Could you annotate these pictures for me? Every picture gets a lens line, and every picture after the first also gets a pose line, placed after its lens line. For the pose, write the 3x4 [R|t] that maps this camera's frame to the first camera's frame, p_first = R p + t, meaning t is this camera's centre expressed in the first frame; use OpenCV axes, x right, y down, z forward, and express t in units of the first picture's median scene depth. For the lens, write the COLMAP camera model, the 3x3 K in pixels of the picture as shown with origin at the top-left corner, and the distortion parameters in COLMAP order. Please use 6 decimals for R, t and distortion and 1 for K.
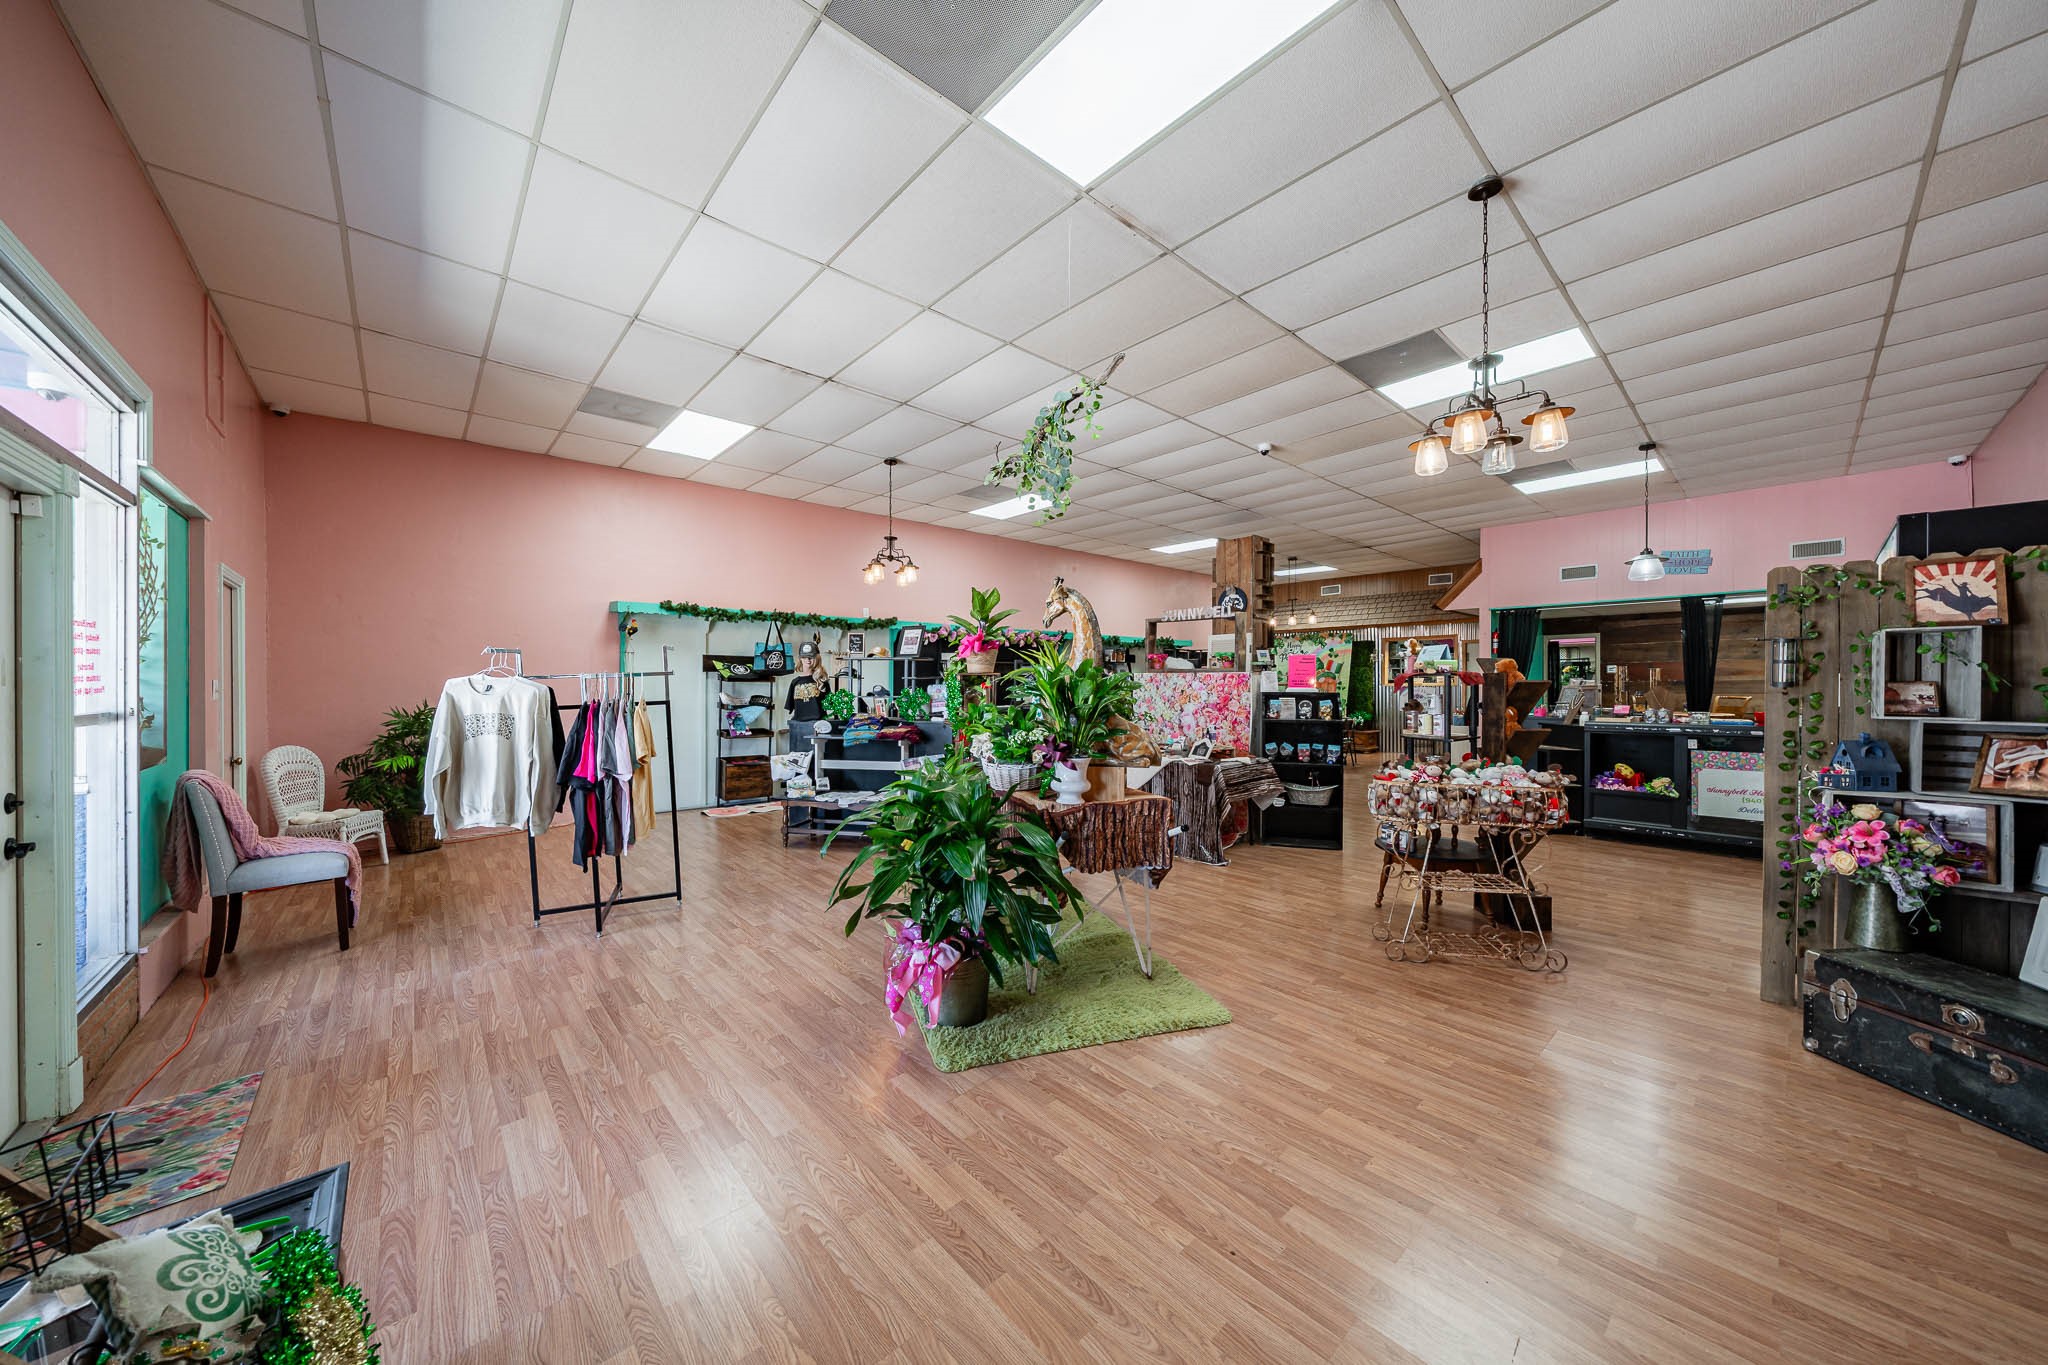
lens RADIAL K [[698.7, 0, 1024.9], [0, 698.7, 687.3], [0, 0, 1]] dist [0.000333, 0.000011]
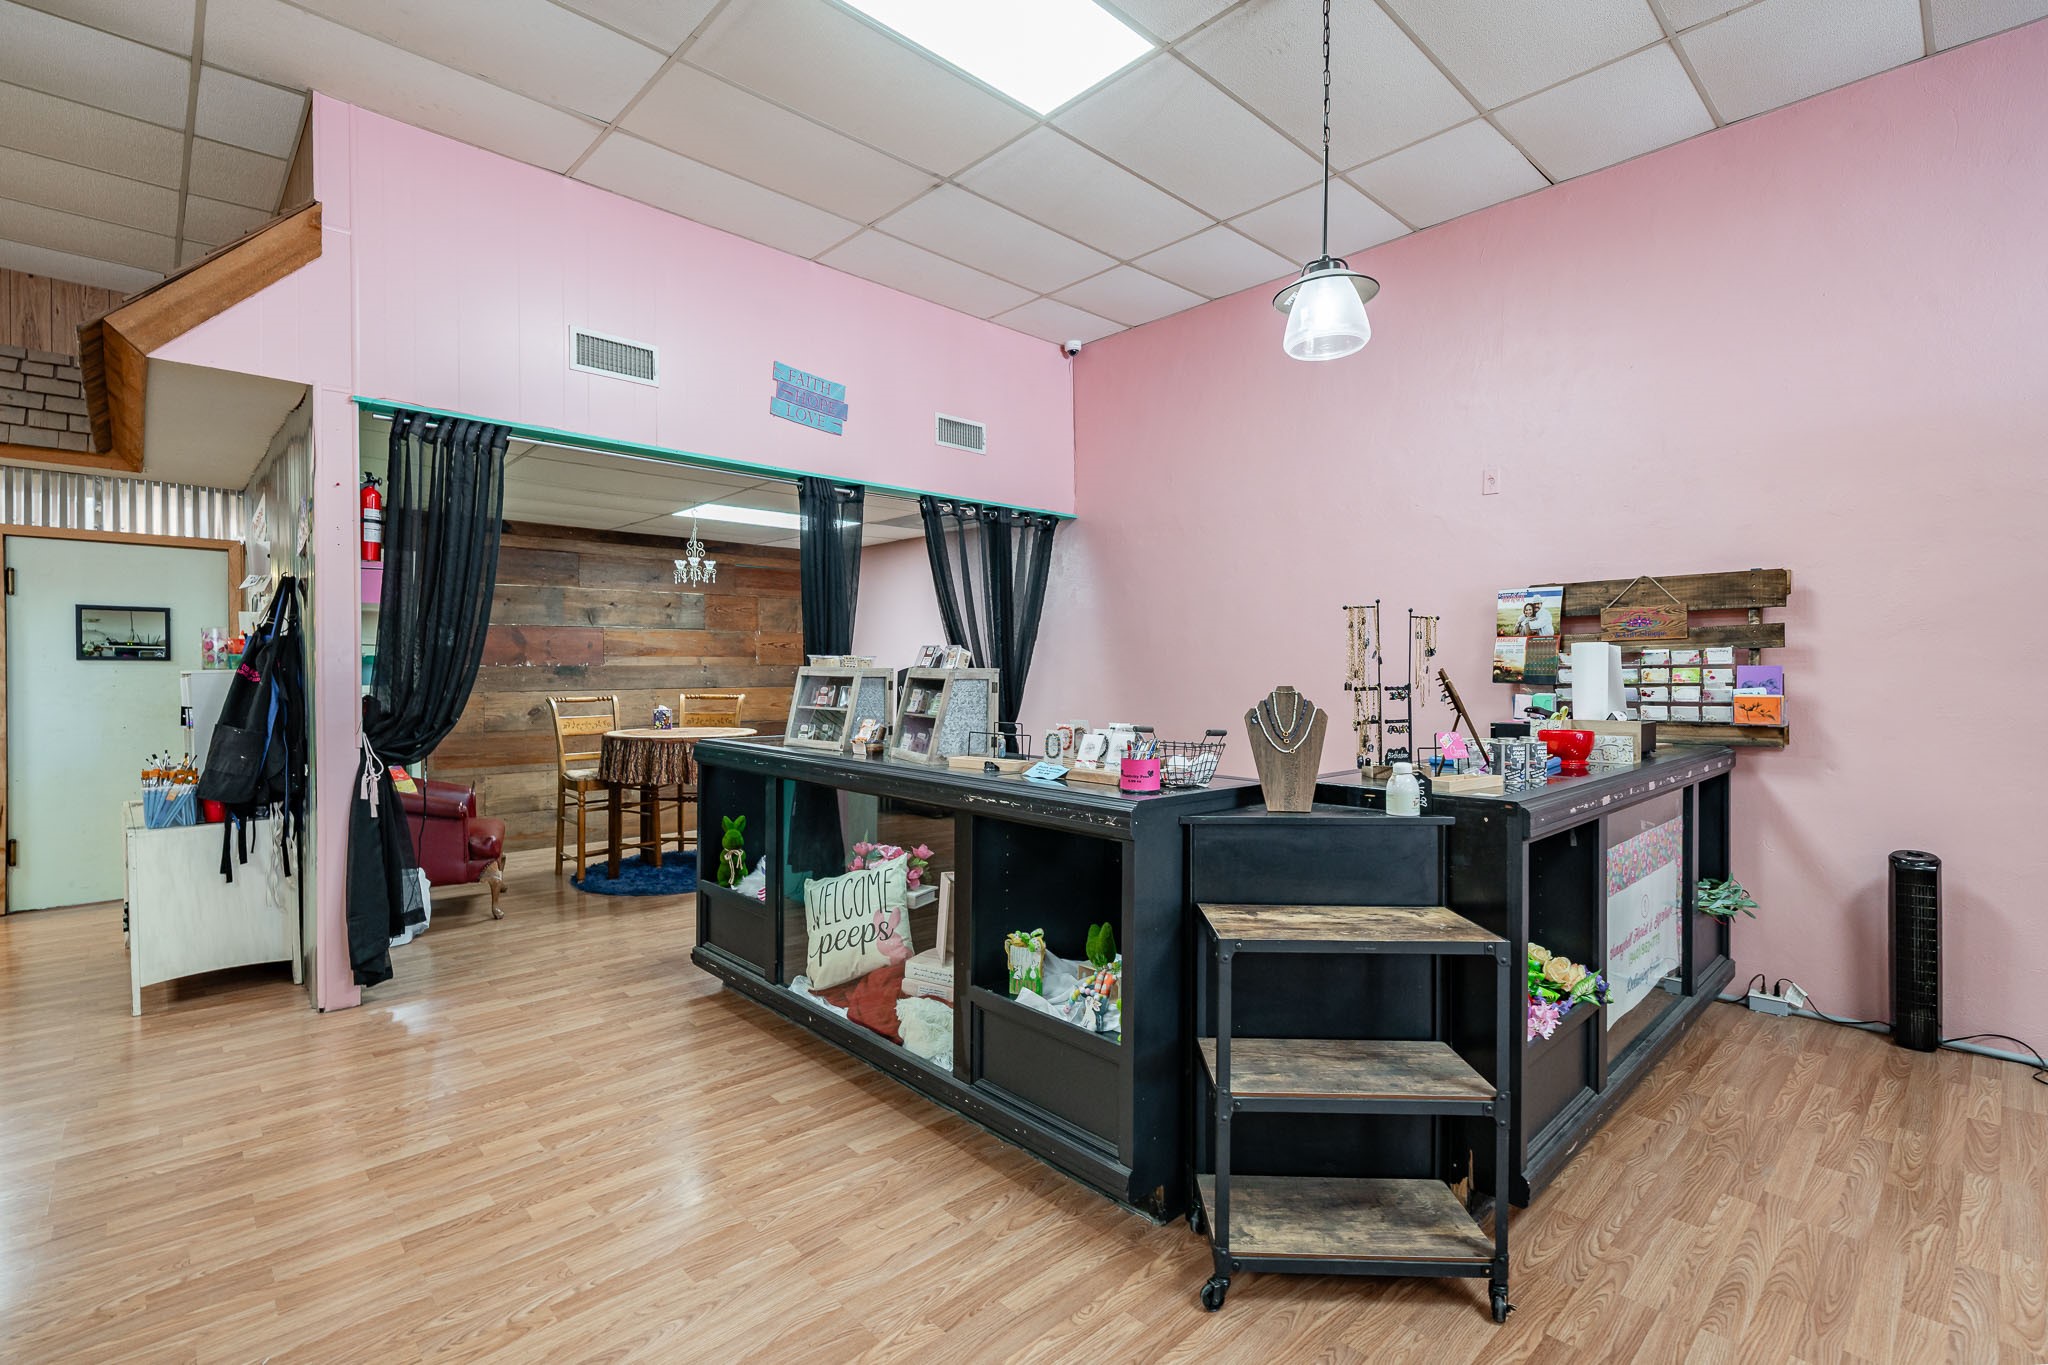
lens RADIAL K [[931.5, 0, 1022.4], [0, 931.5, 683.5], [0, 0, 1]] dist [0.001017, -0.000022]
pose [[-0.023030, -0.008150, 0.999702, 0.203418], [0.006282, 0.999946, 0.008297, 0.000001], [-0.999715, 0.006471, -0.022977, 0.527086]]
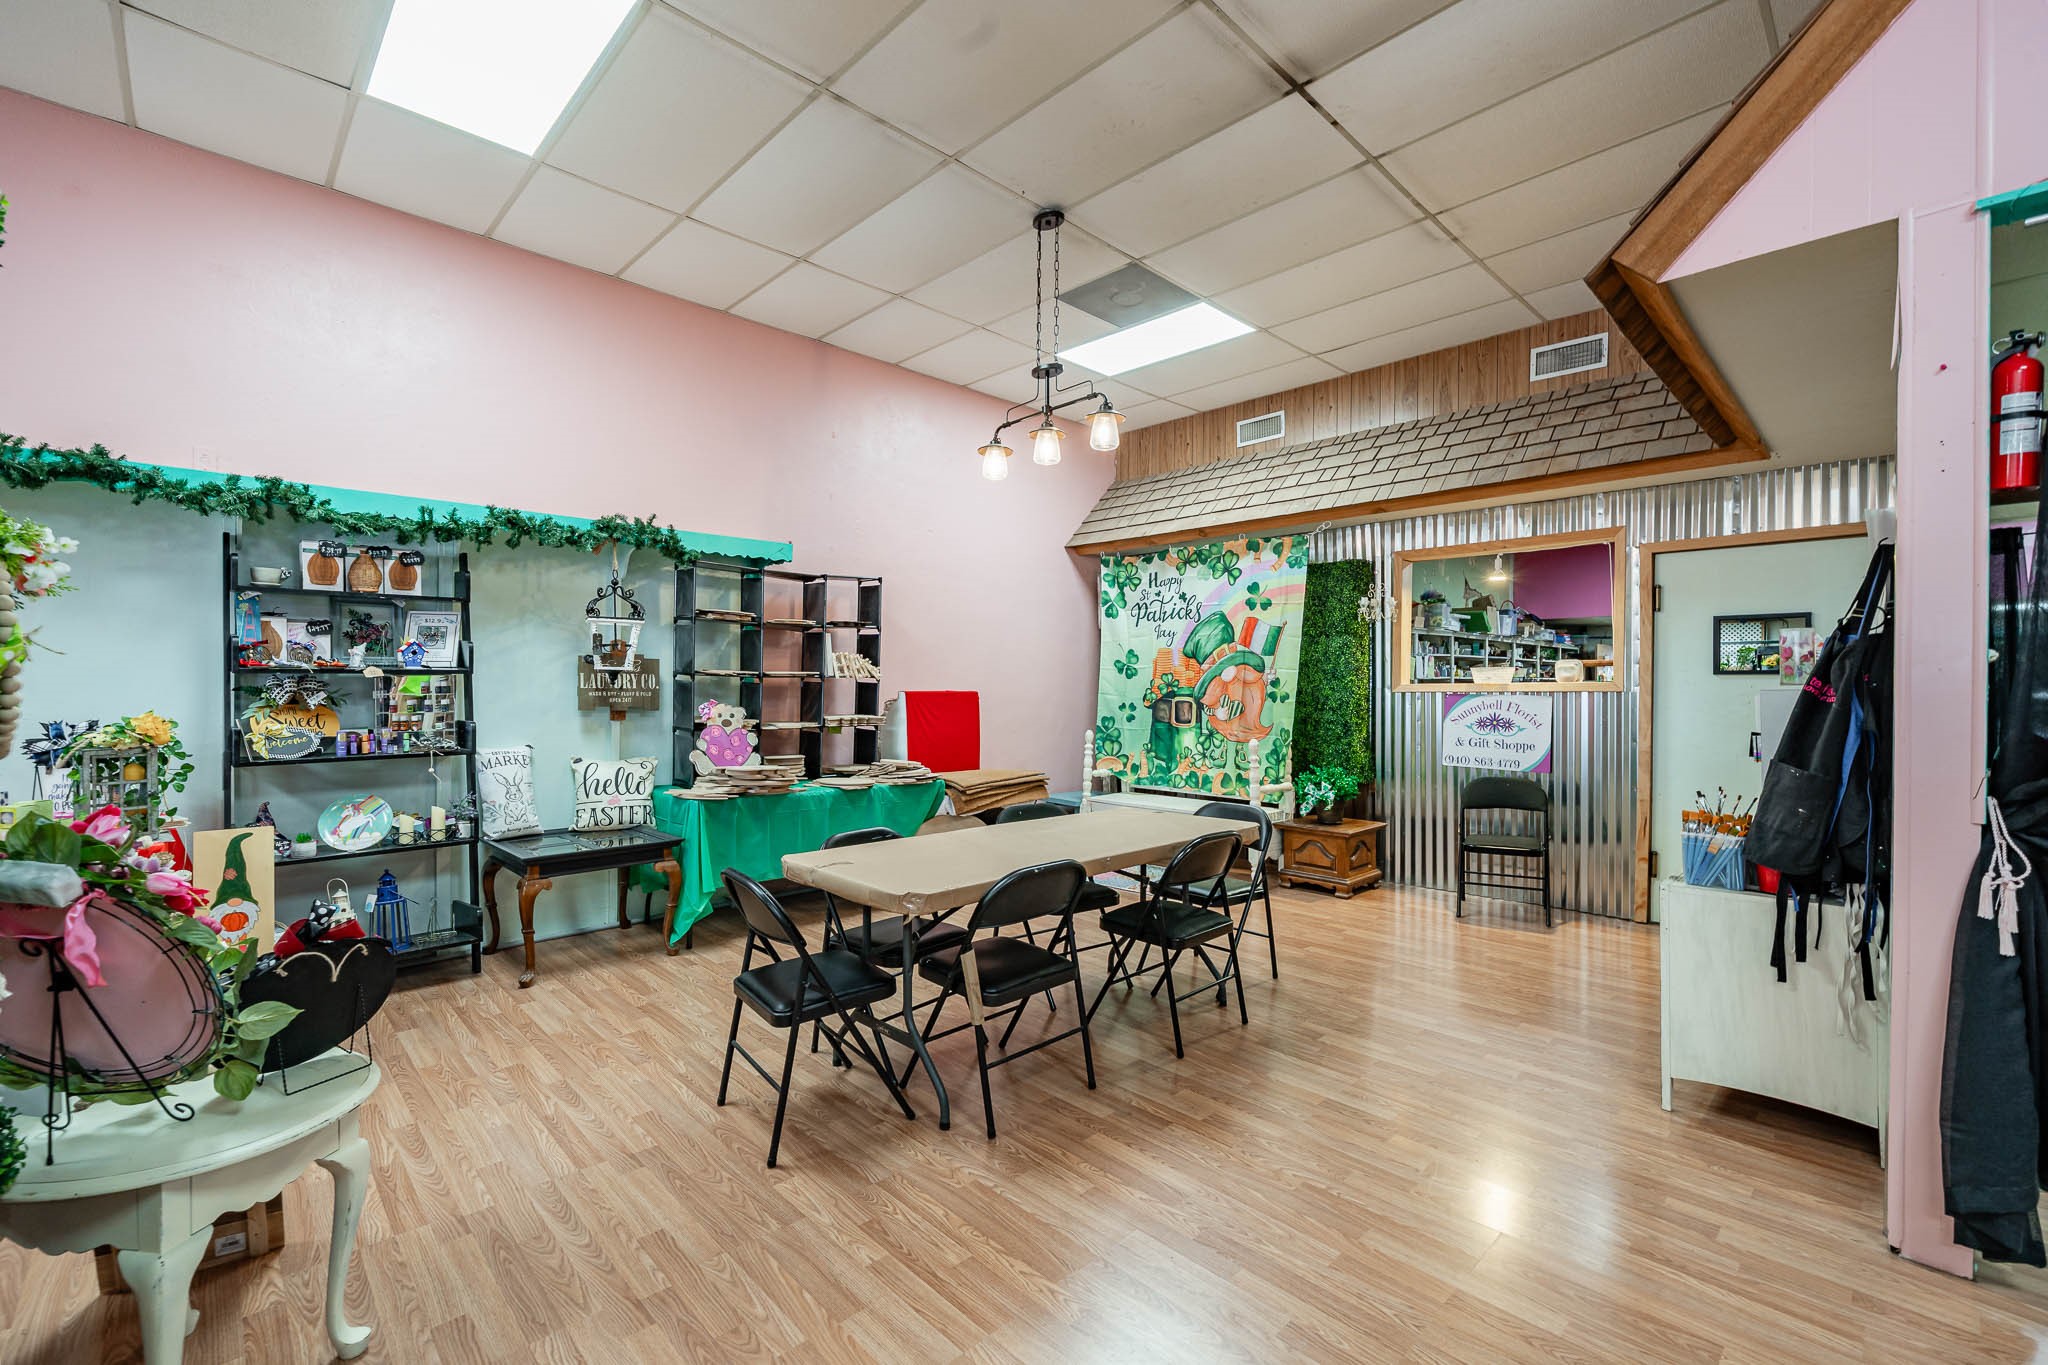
lens RADIAL K [[874.5, 0, 1020.8], [0, 874.5, 689.5], [0, 0, 1]] dist [-0.001838, 0.000021]
pose [[0.999344, 0.005743, 0.035748, 0.311675], [-0.005692, 0.999983, -0.001517, -0.001124], [-0.035756, 0.001313, 0.999360, 0.574455]]
